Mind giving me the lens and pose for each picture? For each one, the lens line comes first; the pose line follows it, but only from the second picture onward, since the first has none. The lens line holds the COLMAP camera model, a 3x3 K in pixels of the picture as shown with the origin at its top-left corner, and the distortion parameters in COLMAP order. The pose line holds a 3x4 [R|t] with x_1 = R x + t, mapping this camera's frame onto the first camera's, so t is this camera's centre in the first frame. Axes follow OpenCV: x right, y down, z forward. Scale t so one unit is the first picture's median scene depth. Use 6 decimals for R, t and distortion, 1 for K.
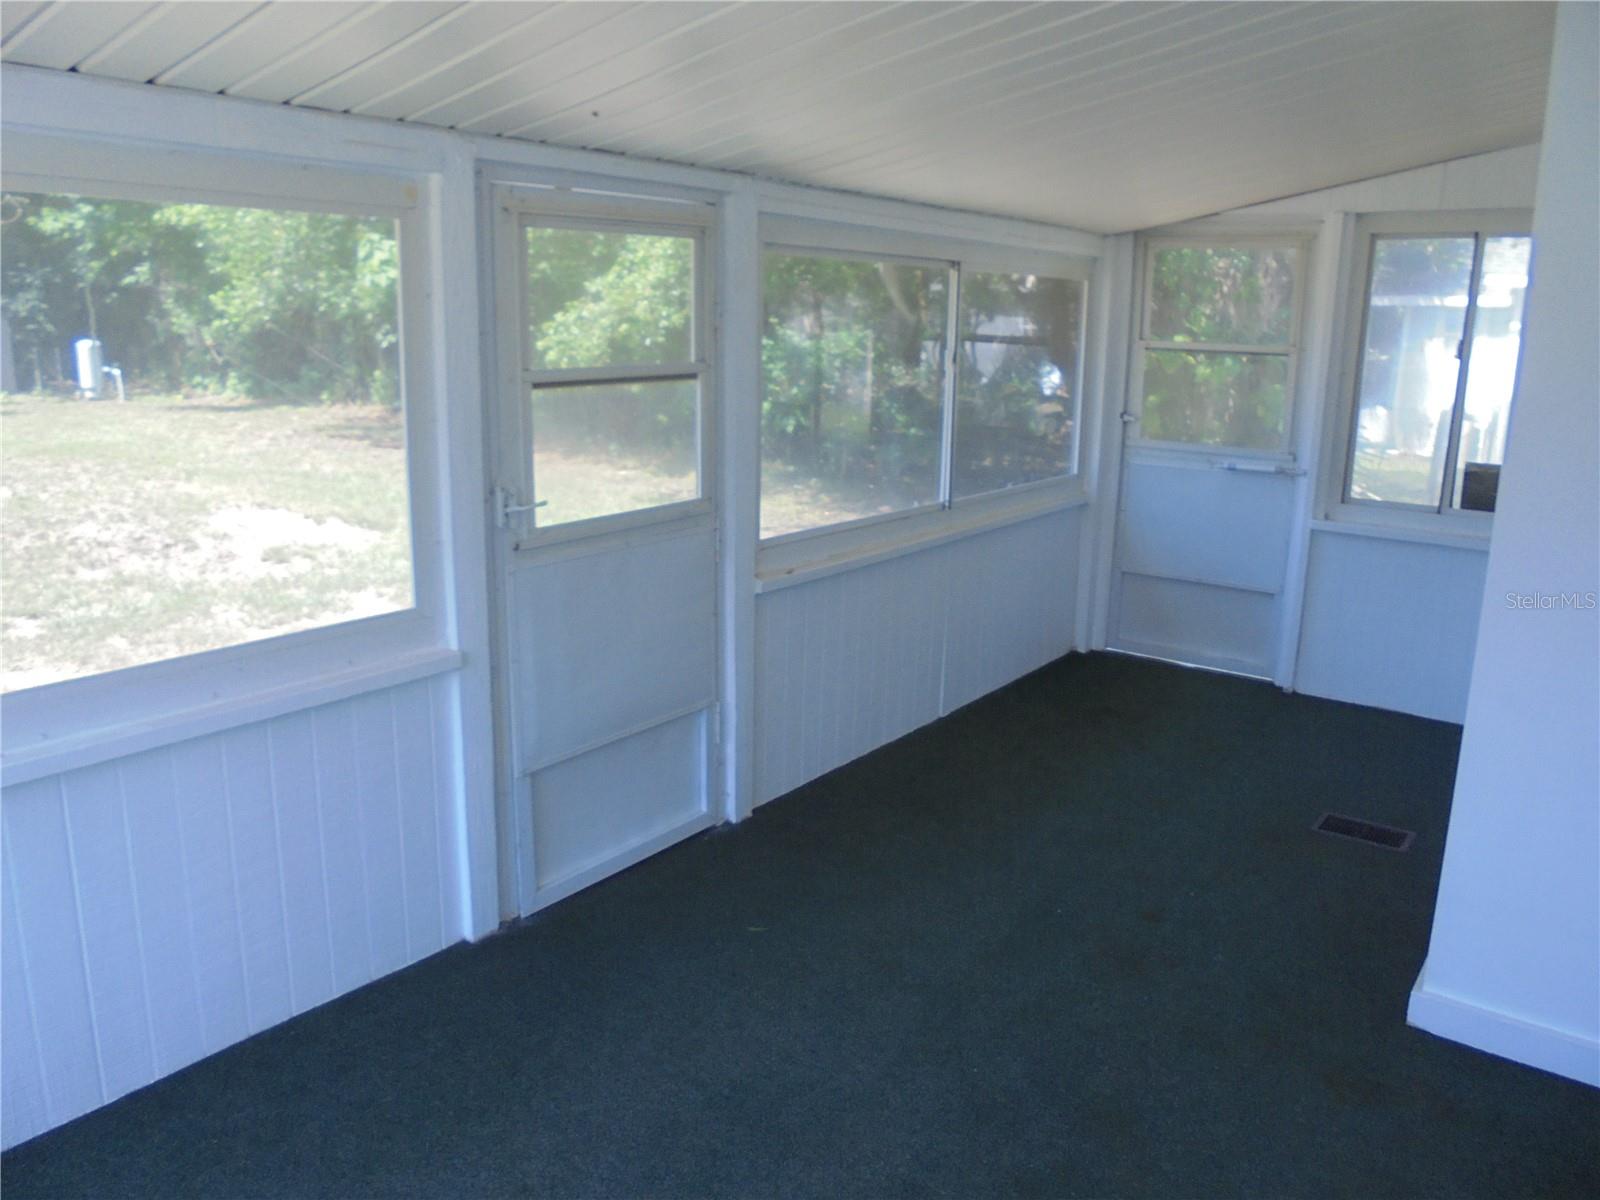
lens RADIAL K [[1215.2, 0, 800.0], [0, 1215.2, 600.0], [0, 0, 1]] dist [-0.105774, 0.077234]
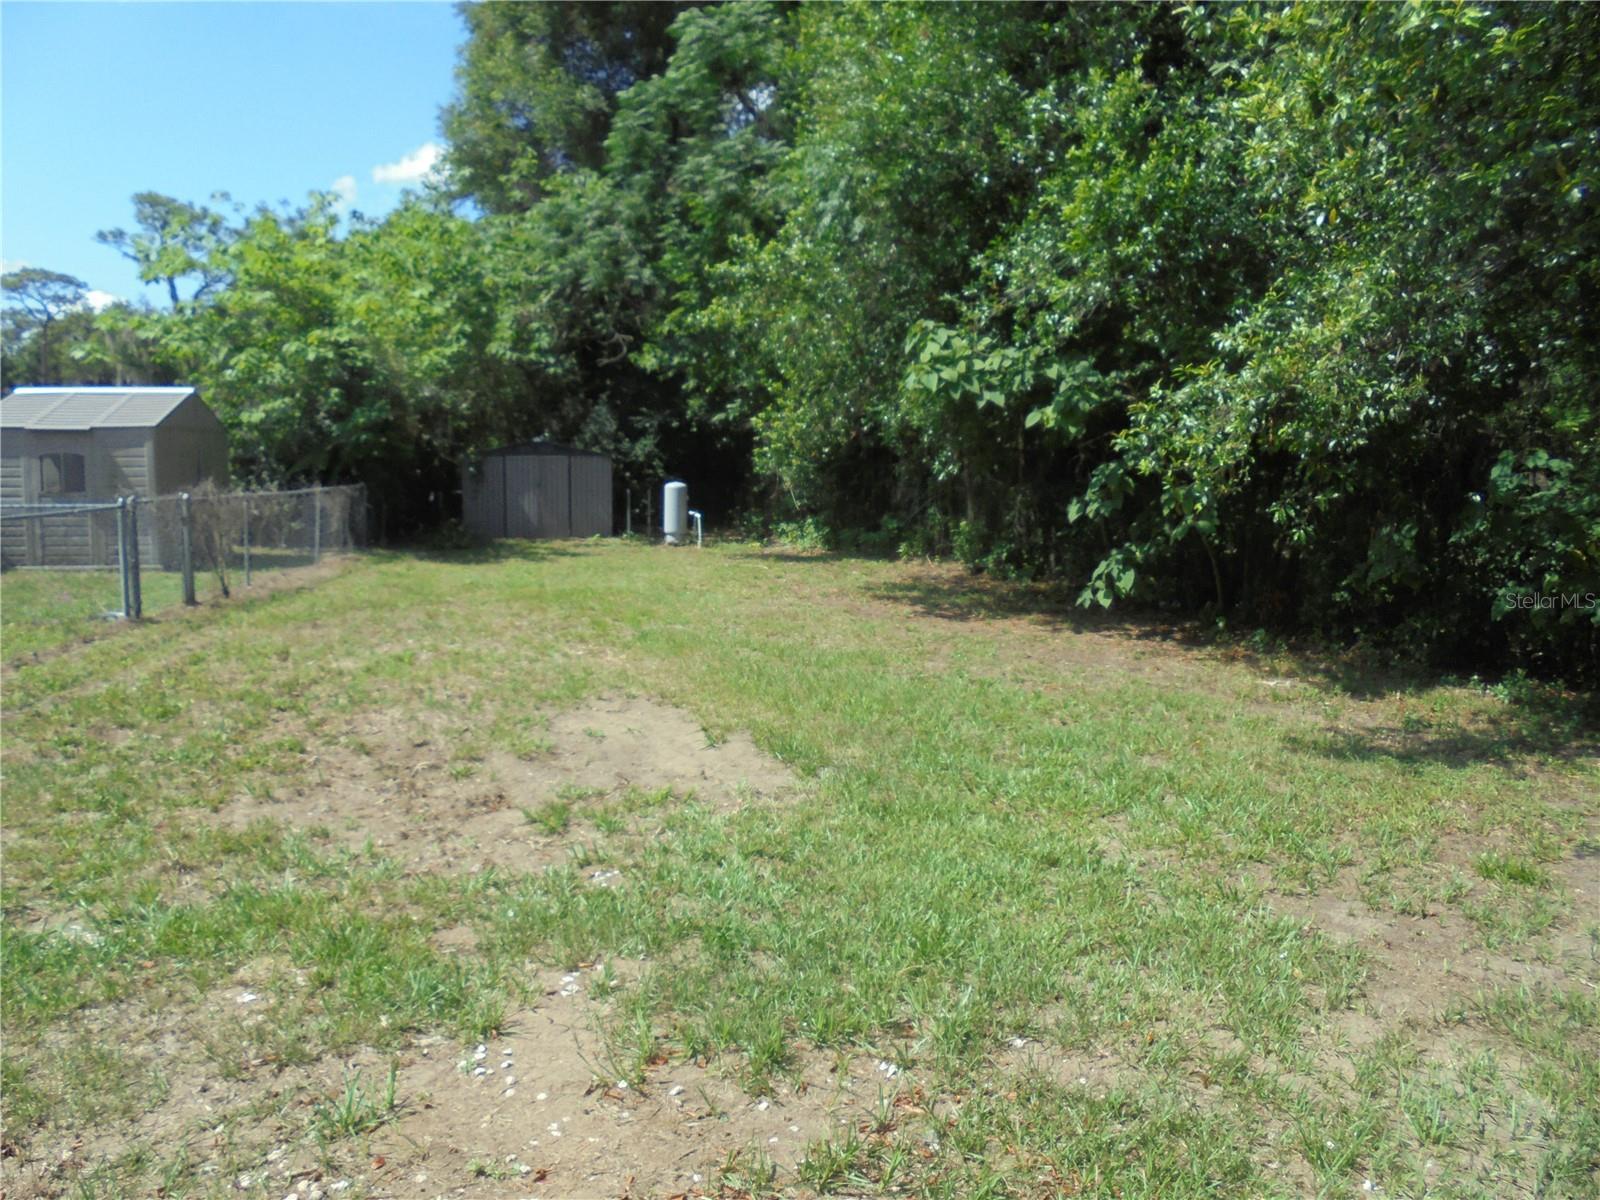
lens RADIAL K [[1215.2, 0, 800.0], [0, 1215.2, 600.0], [0, 0, 1]] dist [-0.105774, 0.077234]
pose [[0.863037, 0.046144, -0.503029, -0.035763], [-0.116711, 0.987090, -0.109692, -0.037388], [0.491473, 0.153377, 0.857280, 0.262075]]
